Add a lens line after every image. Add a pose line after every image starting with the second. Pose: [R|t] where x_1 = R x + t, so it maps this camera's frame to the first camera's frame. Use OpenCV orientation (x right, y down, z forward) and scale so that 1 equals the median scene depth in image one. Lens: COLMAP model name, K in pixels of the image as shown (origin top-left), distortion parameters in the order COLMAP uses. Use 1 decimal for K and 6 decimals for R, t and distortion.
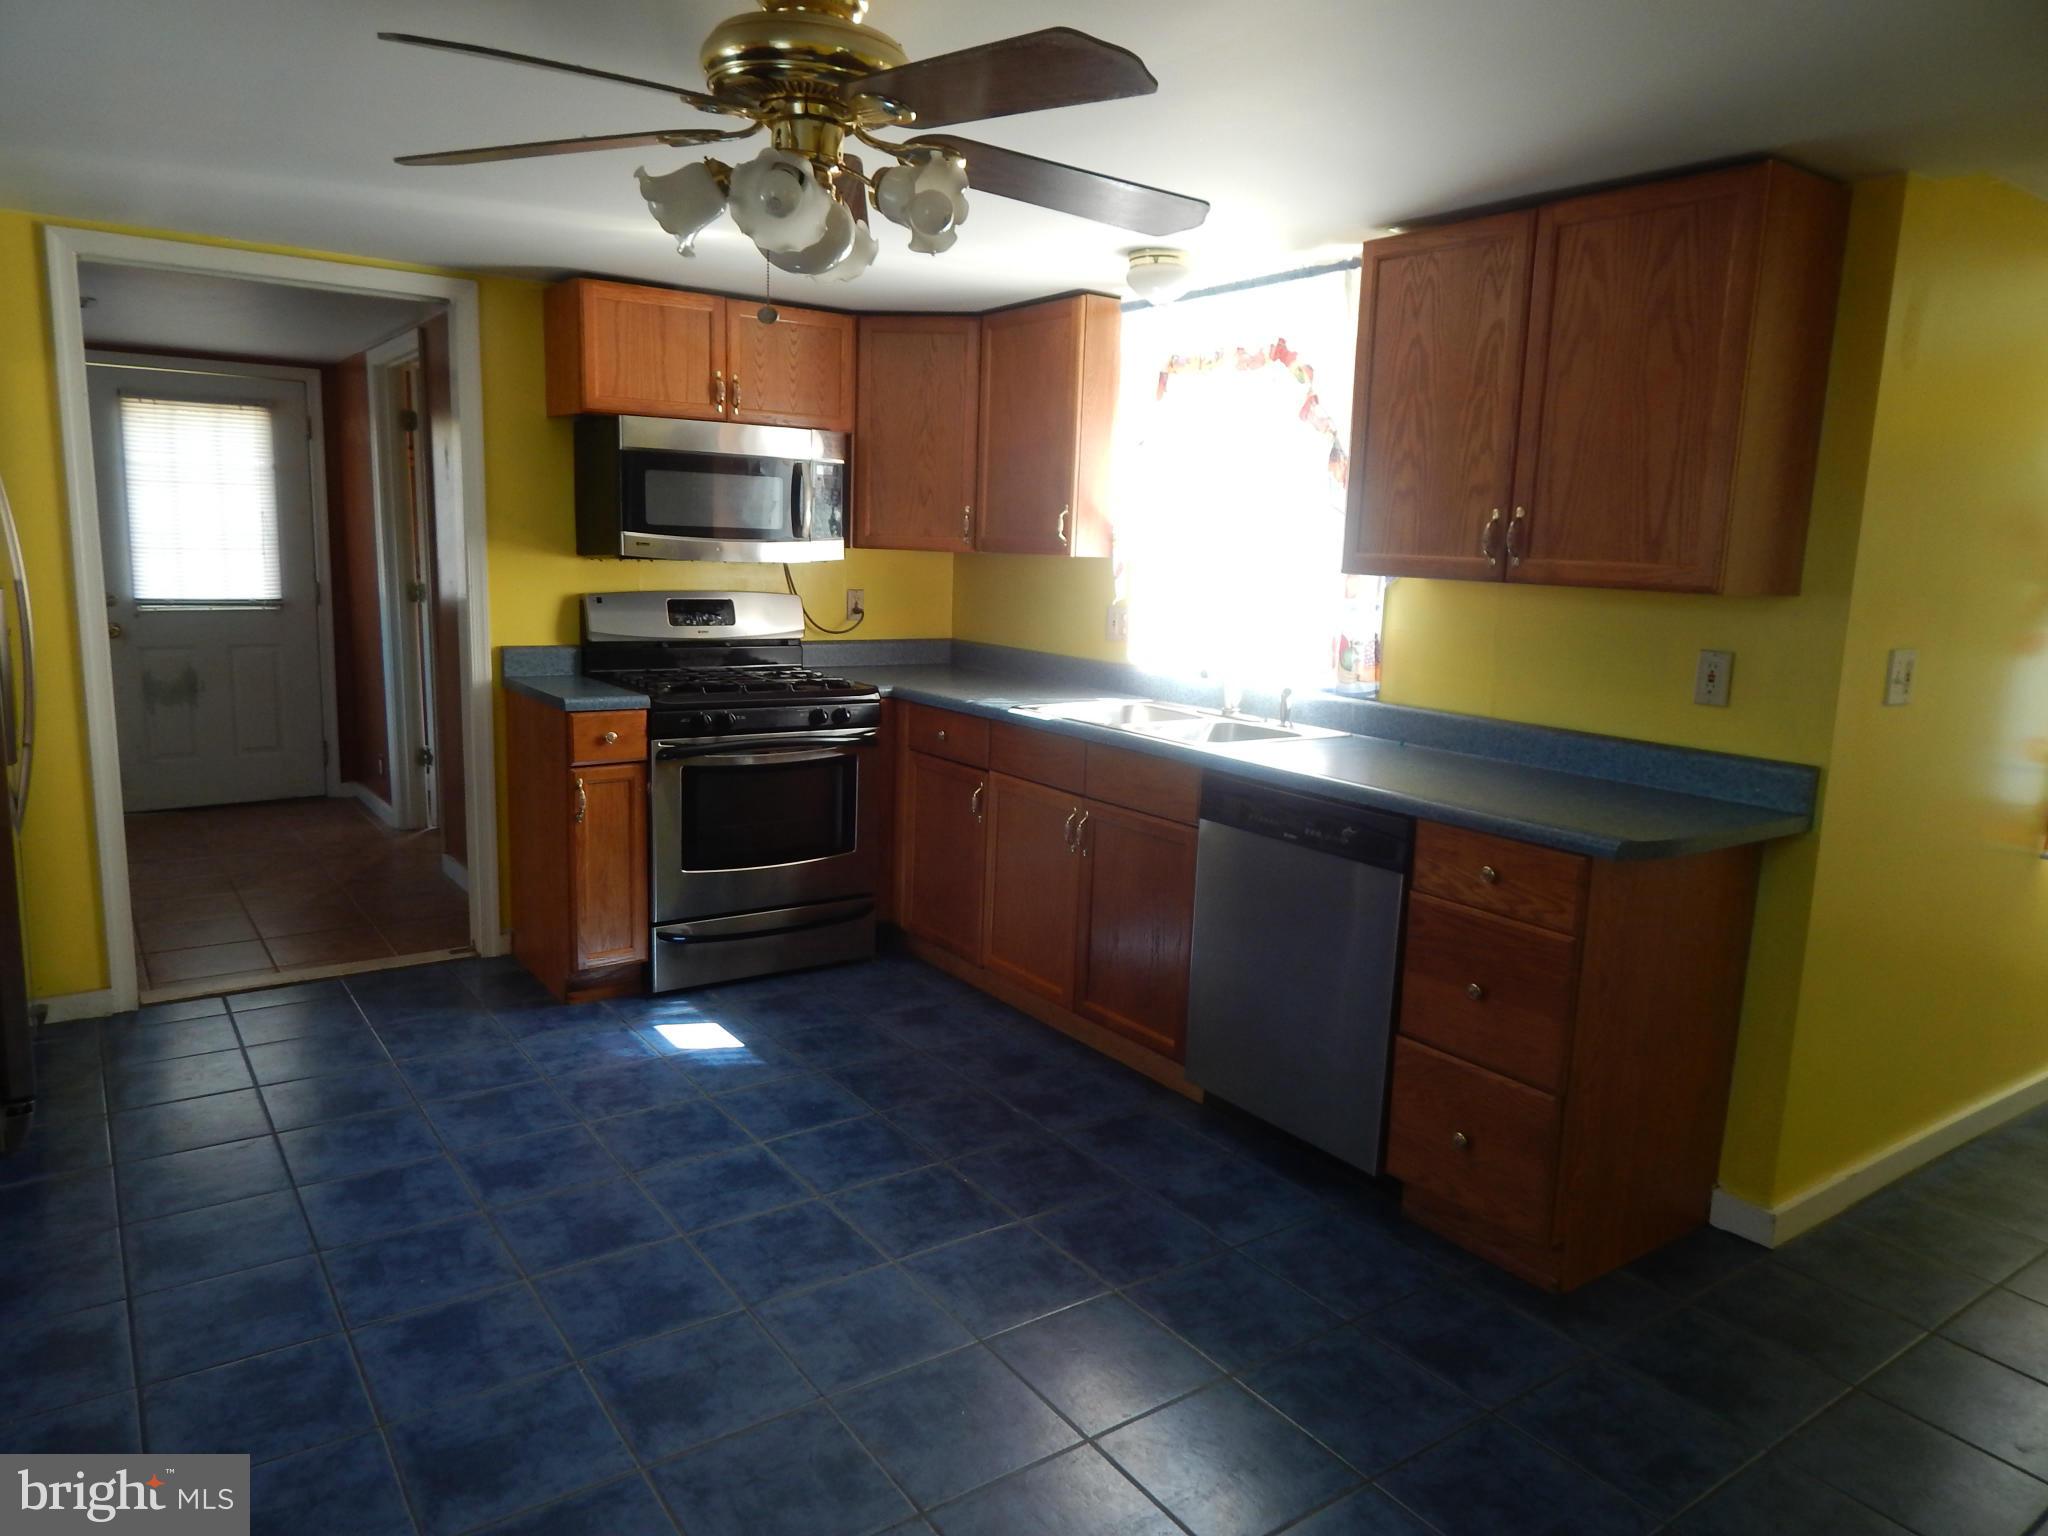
lens RADIAL K [[1355.2, 0, 1024.5], [0, 1355.2, 739.7], [0, 0, 1]] dist [0.003801, -0.004021]
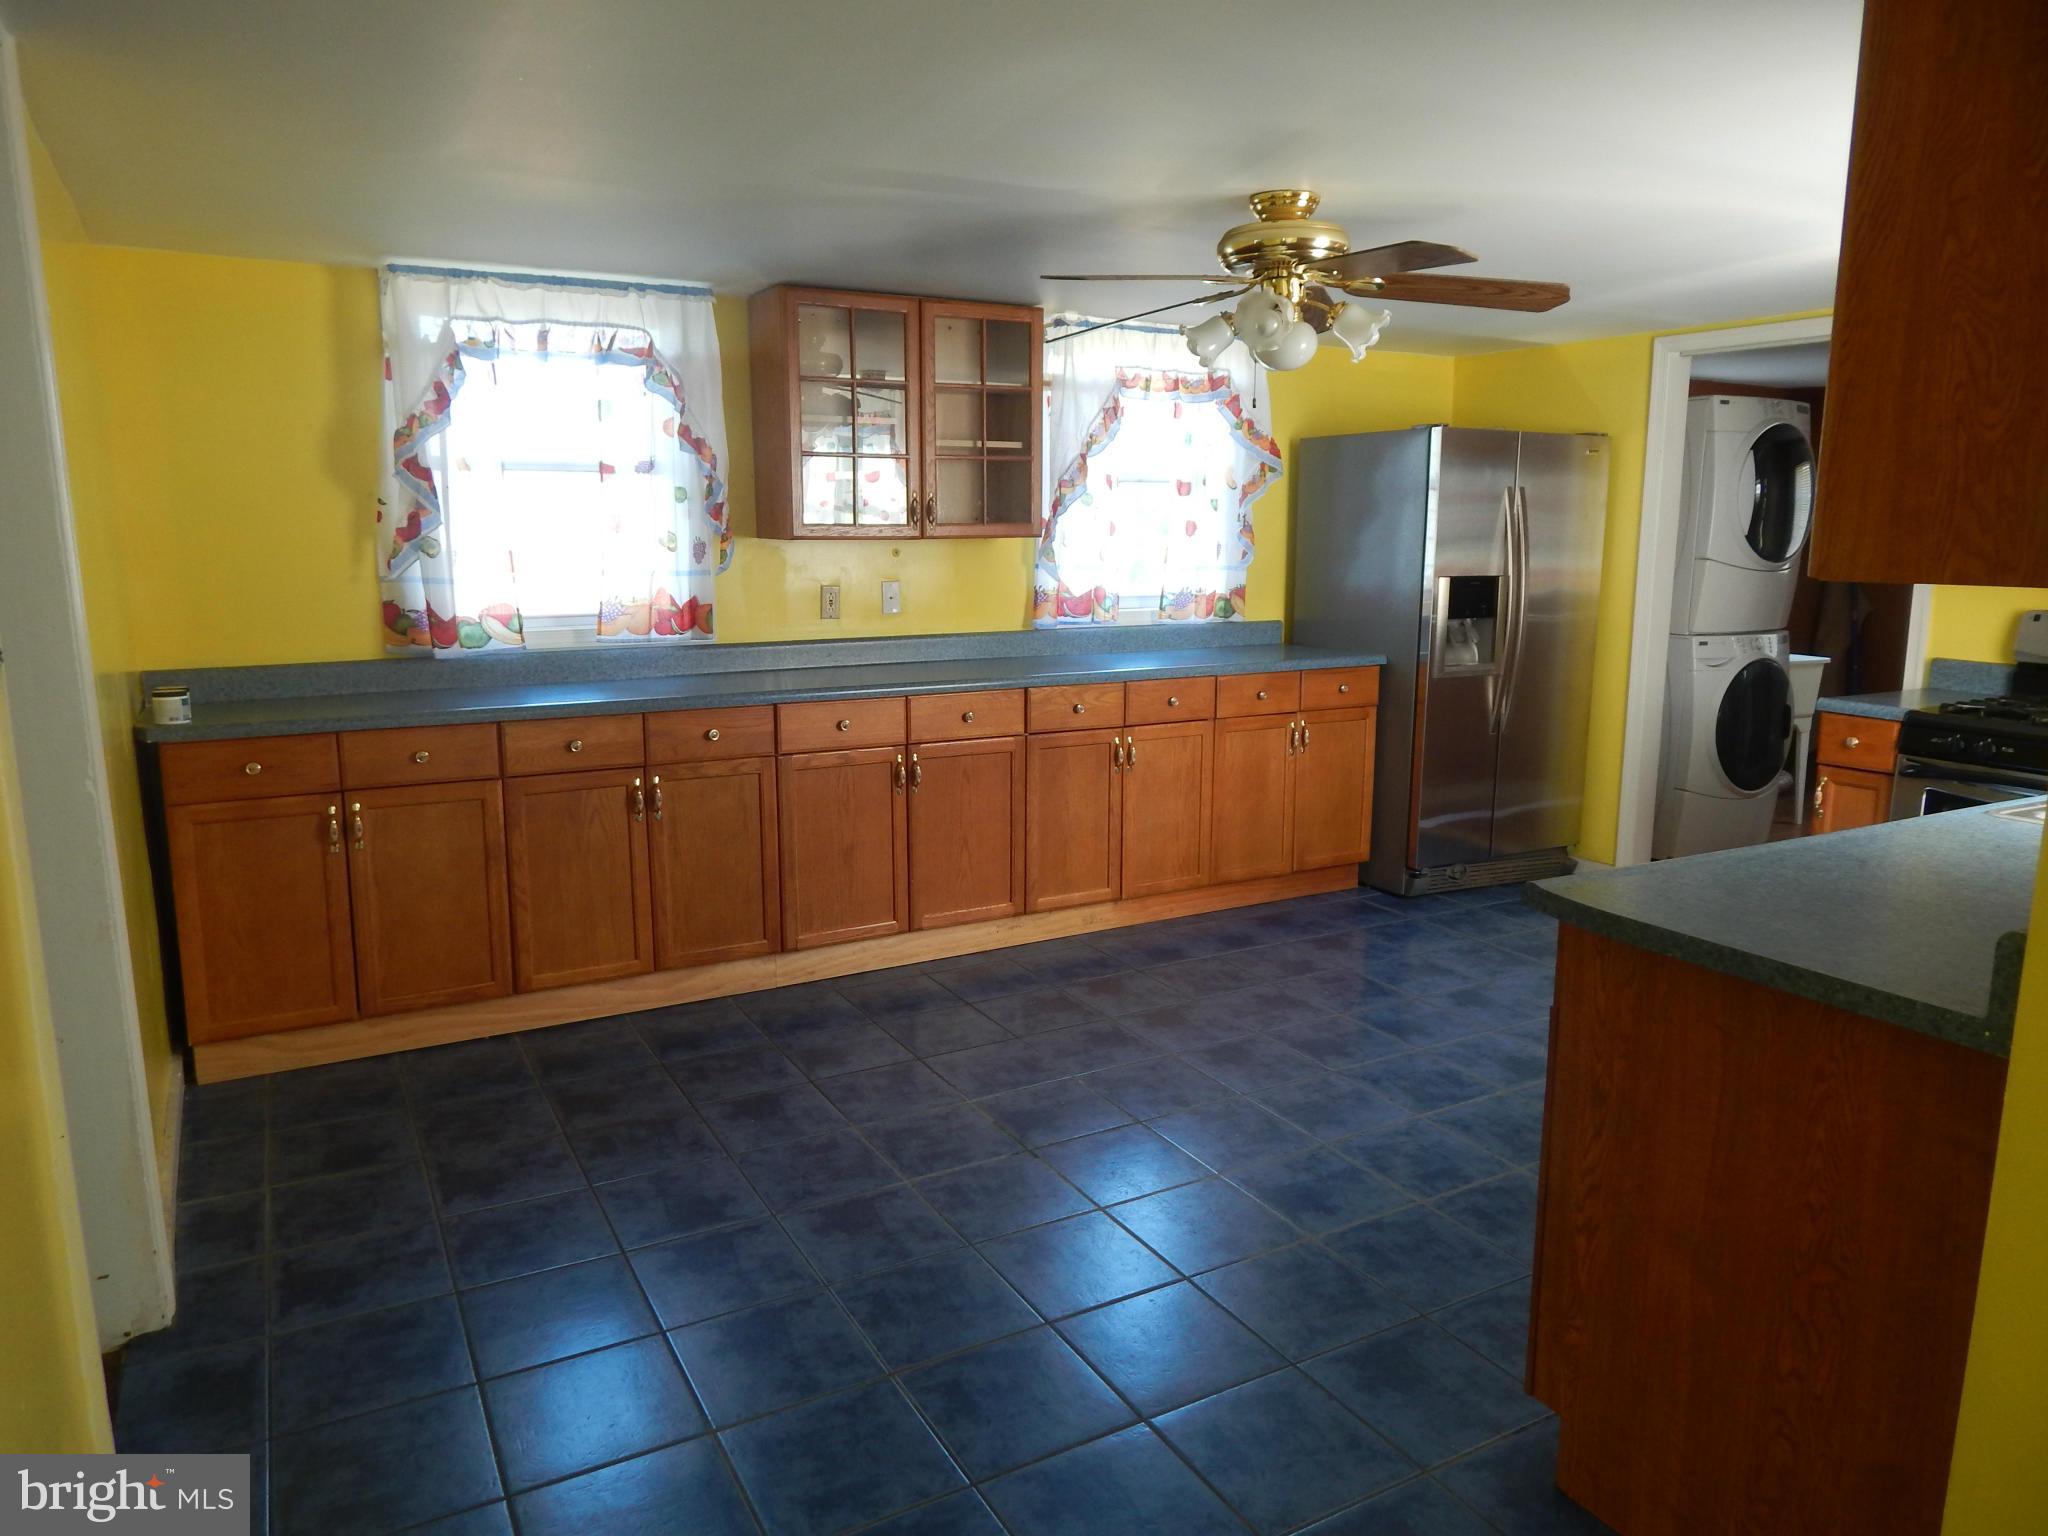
lens RADIAL K [[1355.2, 0, 1010.1], [0, 1355.2, 758.6], [0, 0, 1]] dist [0.003801, -0.004021]
pose [[-0.105787, 0.141746, -0.984234, 0.746270], [-0.157384, 0.974926, 0.157322, -0.048940], [0.981855, 0.171546, -0.080826, 0.445159]]
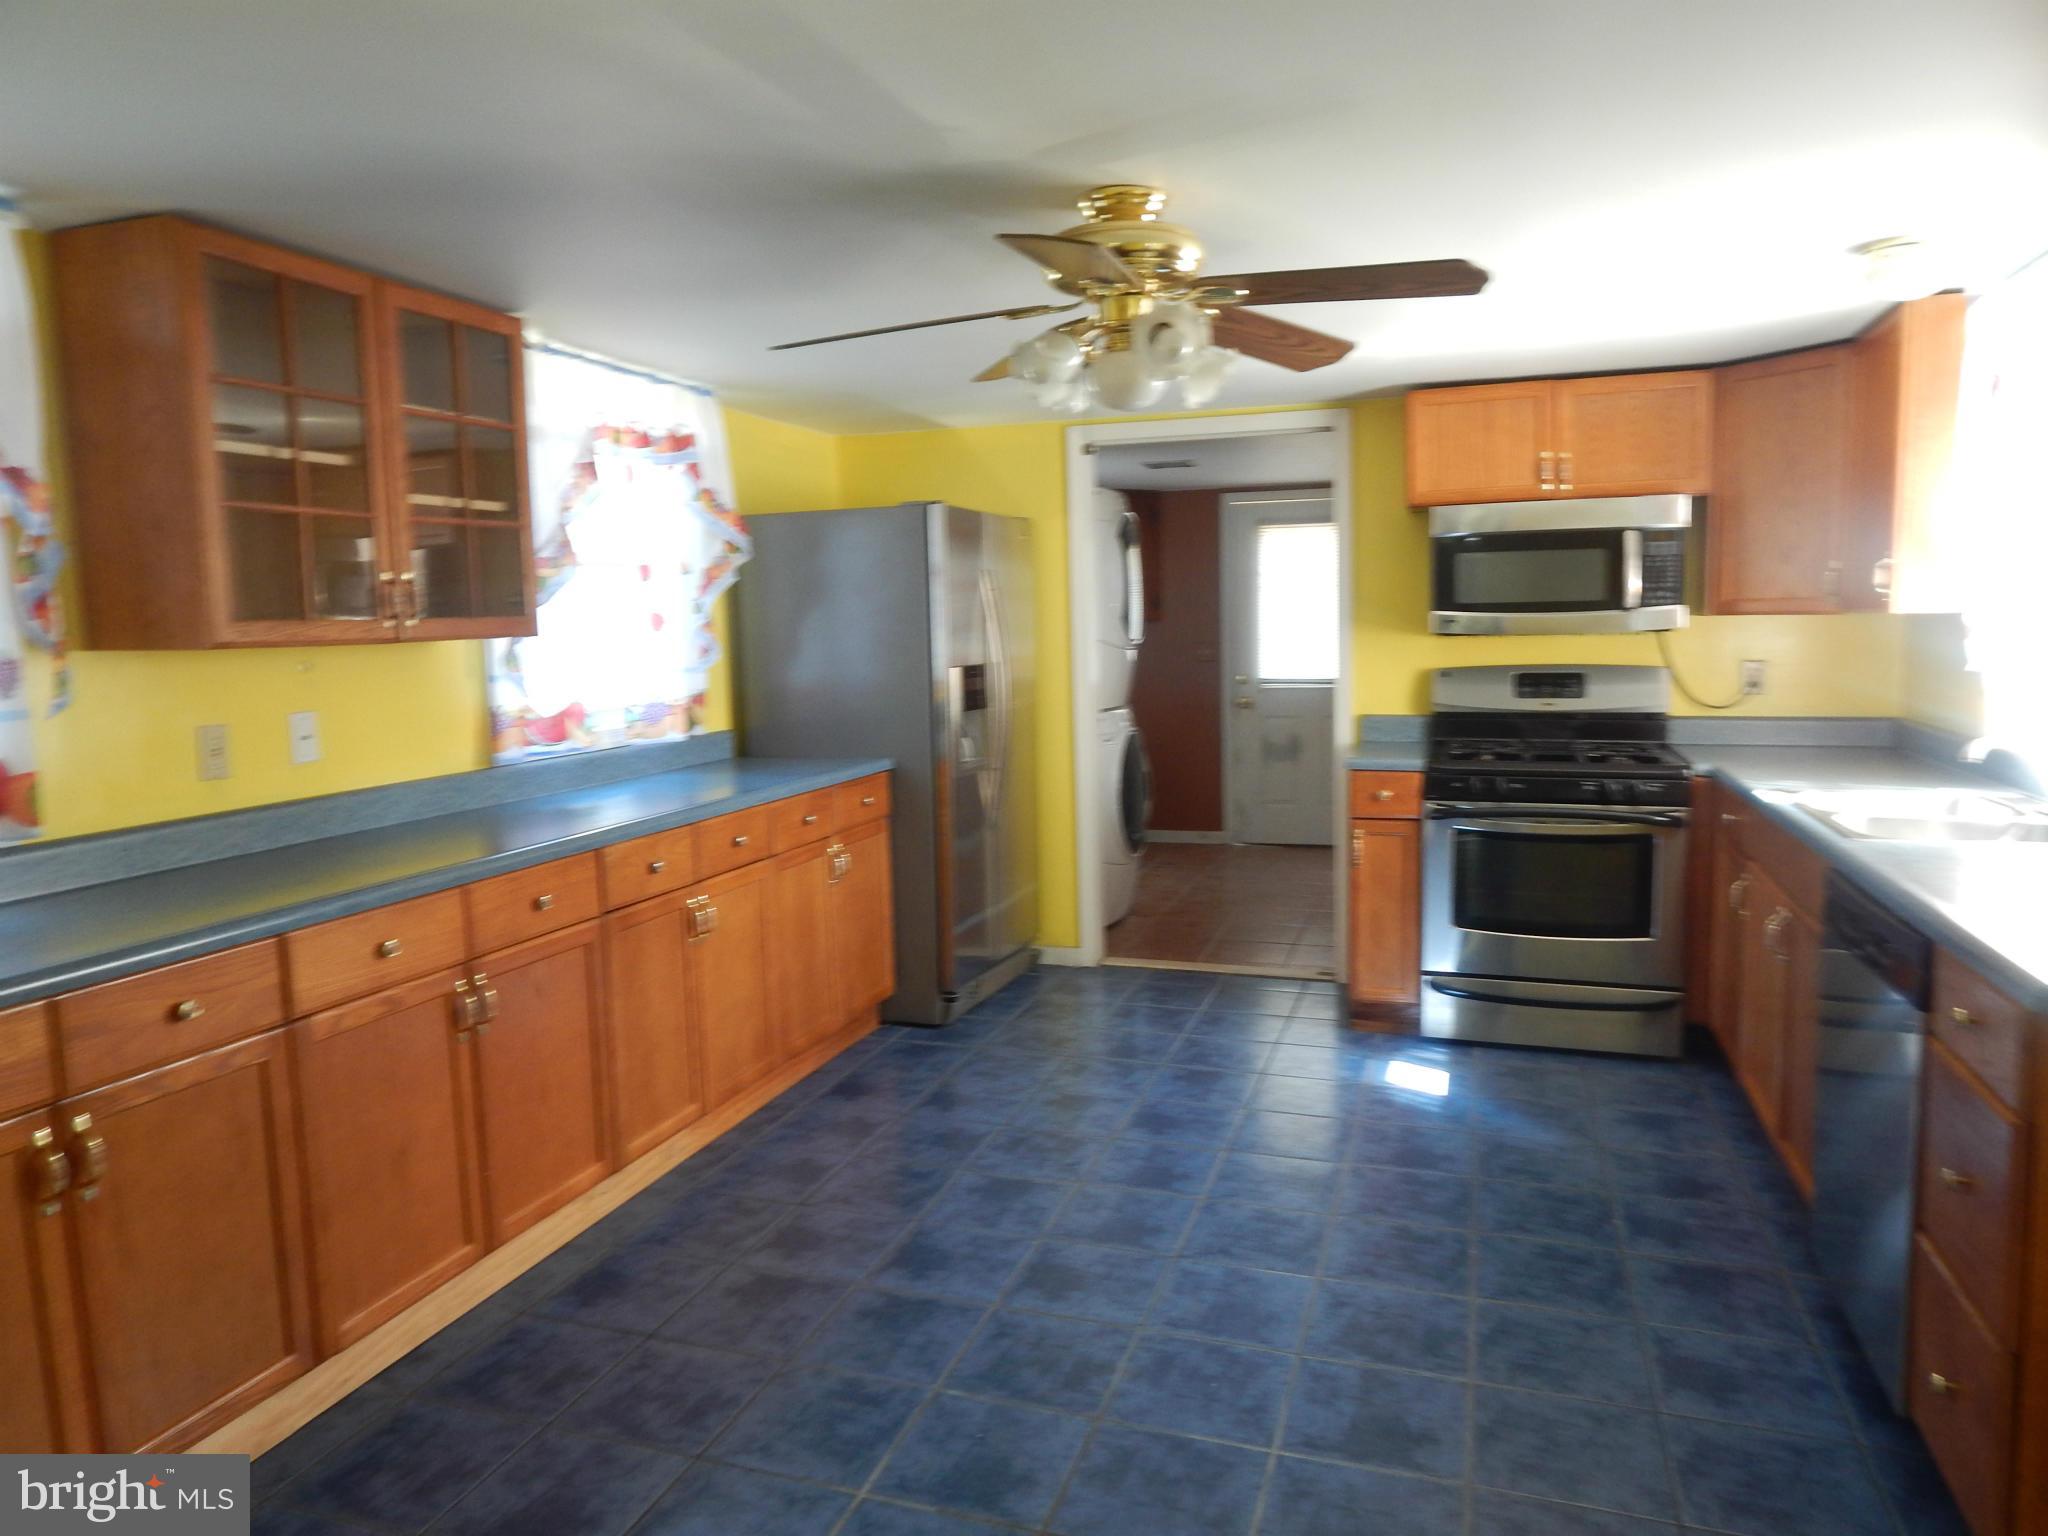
lens RADIAL K [[1355.2, 0, 1015.9], [0, 1355.2, 758.2], [0, 0, 1]] dist [0.003801, -0.004021]
pose [[0.581070, 0.040516, -0.812845, 0.410490], [-0.082279, 0.996567, -0.009144, 0.003290], [0.809684, 0.072194, 0.582409, 0.099296]]
